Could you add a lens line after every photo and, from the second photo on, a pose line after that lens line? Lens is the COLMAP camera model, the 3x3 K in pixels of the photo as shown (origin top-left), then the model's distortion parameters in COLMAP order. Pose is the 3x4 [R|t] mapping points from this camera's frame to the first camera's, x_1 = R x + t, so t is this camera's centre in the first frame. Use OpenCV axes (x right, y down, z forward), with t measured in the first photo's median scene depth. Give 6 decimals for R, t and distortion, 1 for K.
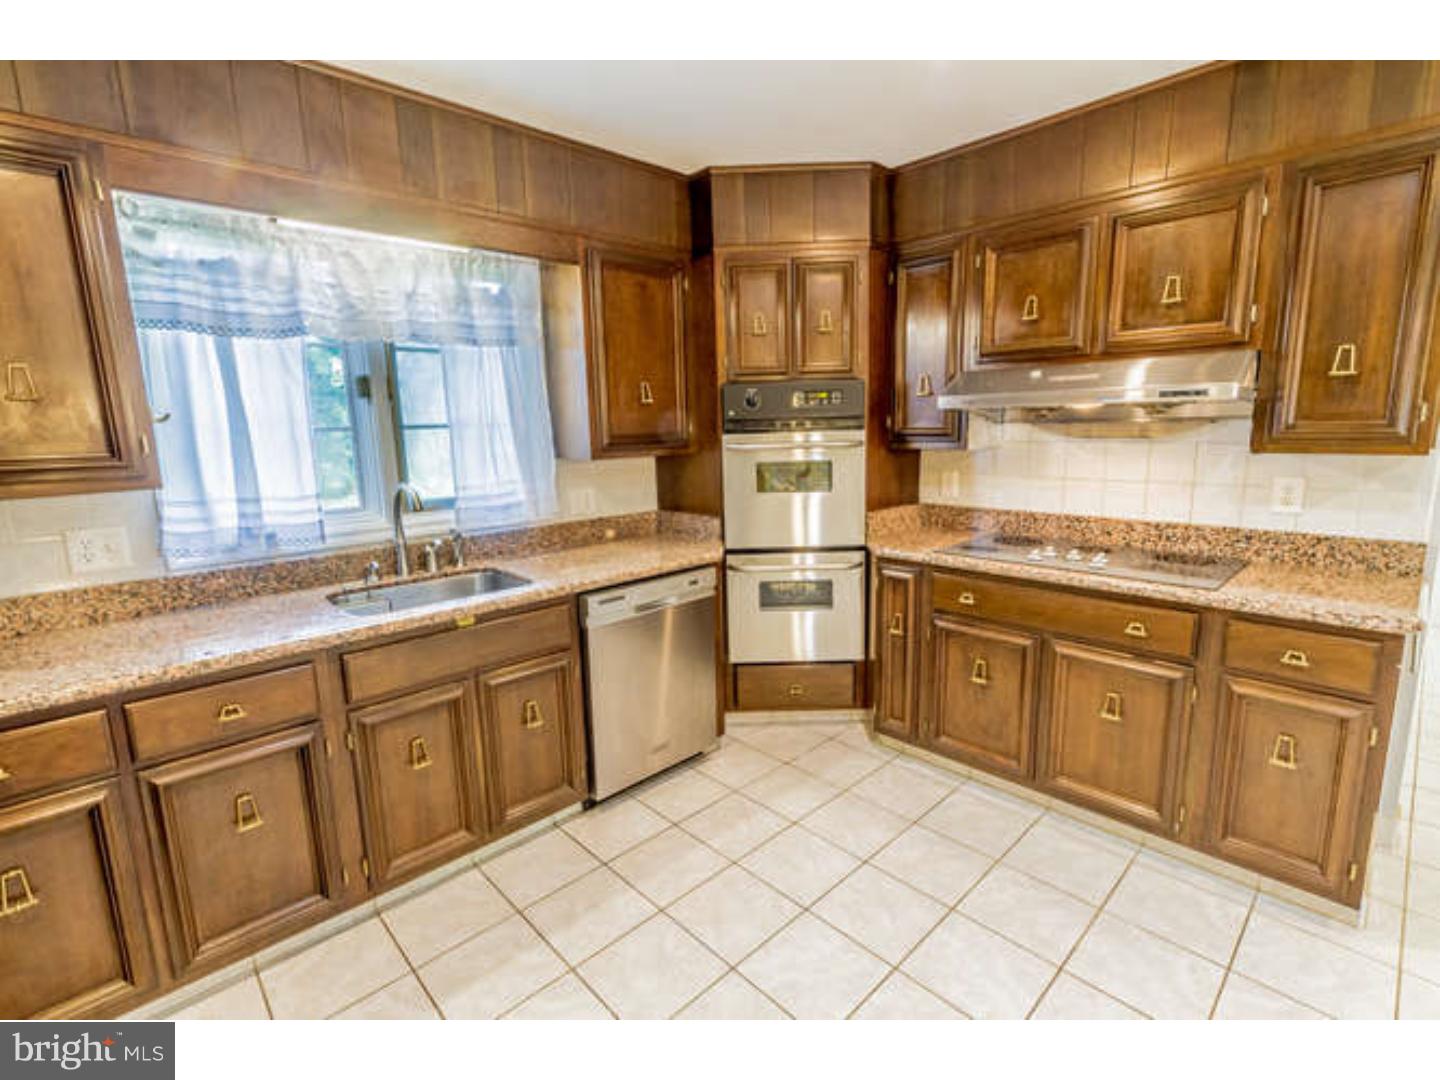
lens RADIAL K [[660.7, 0, 724.9], [0, 660.7, 538.2], [0, 0, 1]] dist [0.003554, -0.000453]
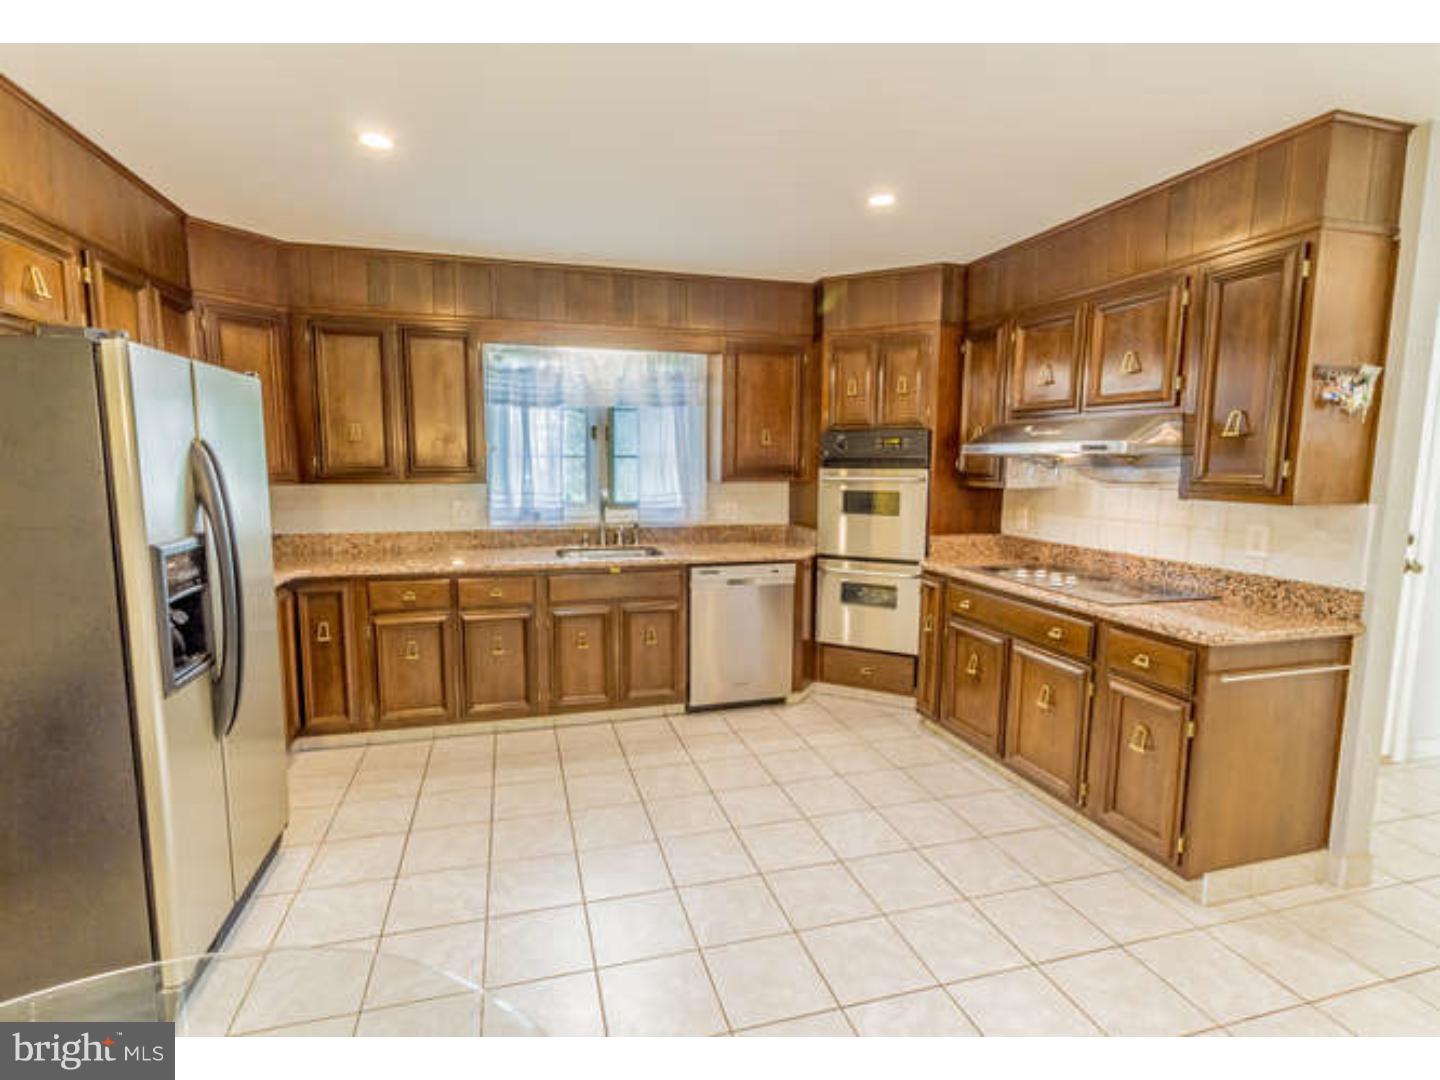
lens RADIAL K [[689.4, 0, 713.0], [0, 689.4, 540.9], [0, 0, 1]] dist [0.001535, -0.000405]
pose [[0.885157, 0.084332, -0.457586, 0.547614], [-0.107111, 0.993957, -0.024012, 0.056729], [0.452796, 0.070267, 0.888841, -0.407327]]
